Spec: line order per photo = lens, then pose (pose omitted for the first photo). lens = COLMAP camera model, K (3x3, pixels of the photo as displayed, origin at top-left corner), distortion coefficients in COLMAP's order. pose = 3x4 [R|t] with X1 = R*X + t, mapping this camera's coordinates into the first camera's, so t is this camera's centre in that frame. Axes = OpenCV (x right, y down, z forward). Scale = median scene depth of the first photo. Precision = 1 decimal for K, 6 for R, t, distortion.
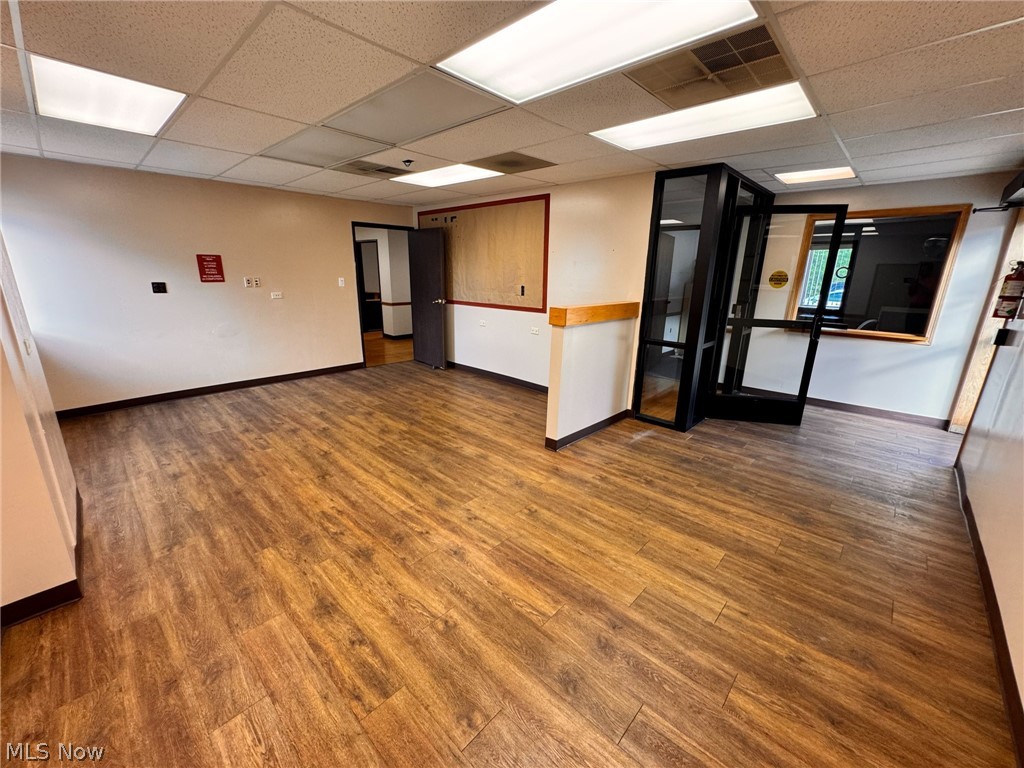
lens RADIAL K [[408.1, 0, 508.7], [0, 408.1, 383.0], [0, 0, 1]] dist [-0.001260, -0.000268]
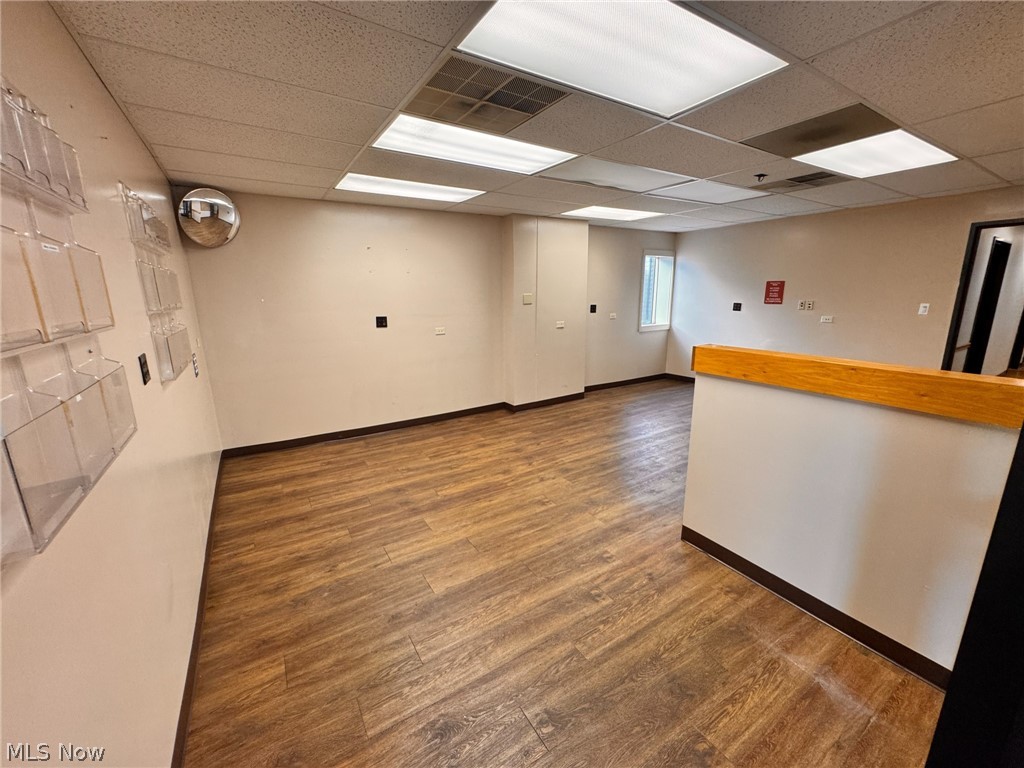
lens RADIAL K [[411.1, 0, 518.7], [0, 411.1, 386.2], [0, 0, 1]] dist [-0.015955, -0.000368]
pose [[-0.235519, 0.208562, -0.949227, 1.270976], [-0.252473, 0.930040, 0.266989, -0.322112], [0.938503, 0.302536, -0.166386, 1.187422]]
